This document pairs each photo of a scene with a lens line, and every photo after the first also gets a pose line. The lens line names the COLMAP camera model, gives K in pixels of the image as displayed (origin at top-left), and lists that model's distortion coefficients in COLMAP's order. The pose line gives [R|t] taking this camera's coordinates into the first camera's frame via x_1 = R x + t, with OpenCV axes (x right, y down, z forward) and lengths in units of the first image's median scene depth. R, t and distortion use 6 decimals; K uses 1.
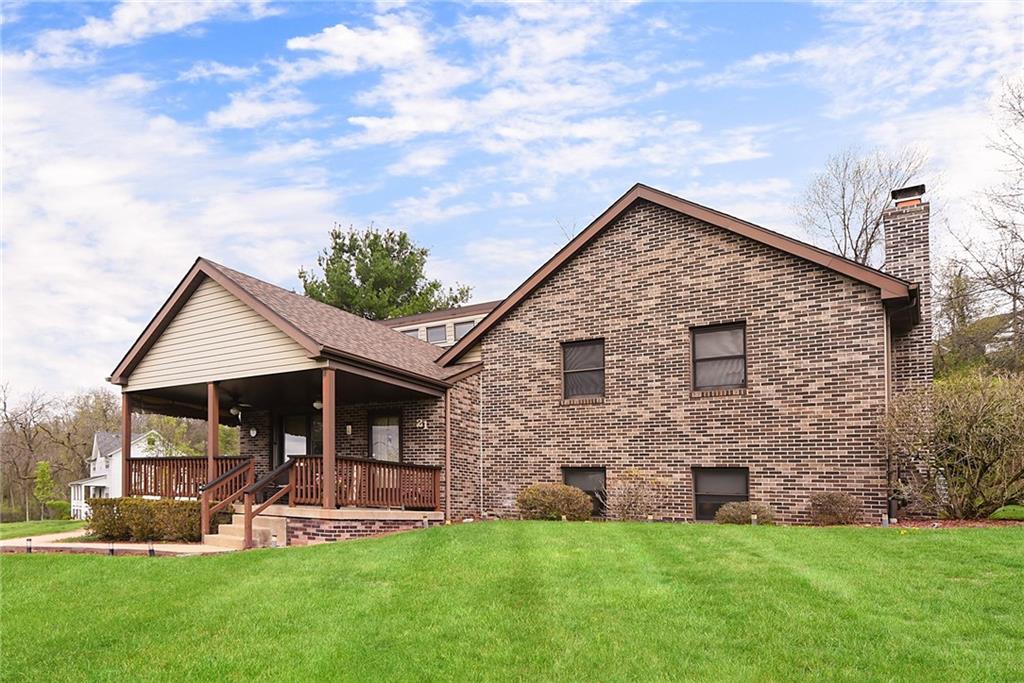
lens RADIAL K [[409.7, 0, 512.0], [0, 409.7, 341.5], [0, 0, 1]] dist [0.000211, 0.000033]
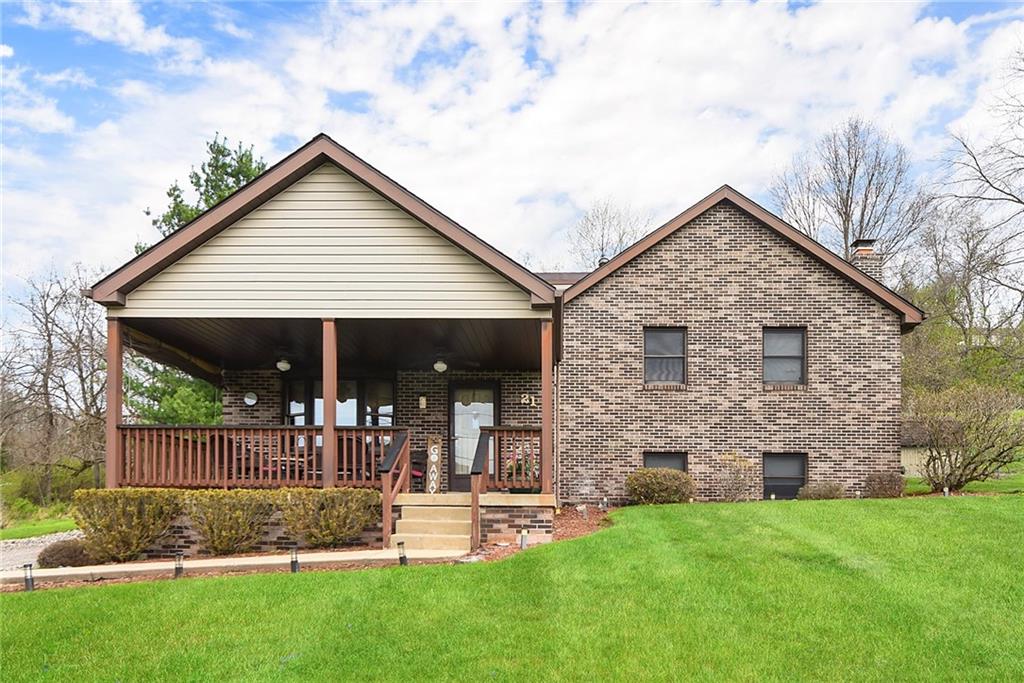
lens RADIAL K [[428.3, 0, 512.0], [0, 428.3, 341.5], [0, 0, 1]] dist [0.000391, -0.000037]
pose [[0.921133, 0.109677, 0.373476, -0.601048], [-0.117552, 0.993065, -0.001699, 0.084913], [-0.371072, -0.042338, 0.927638, 0.181457]]
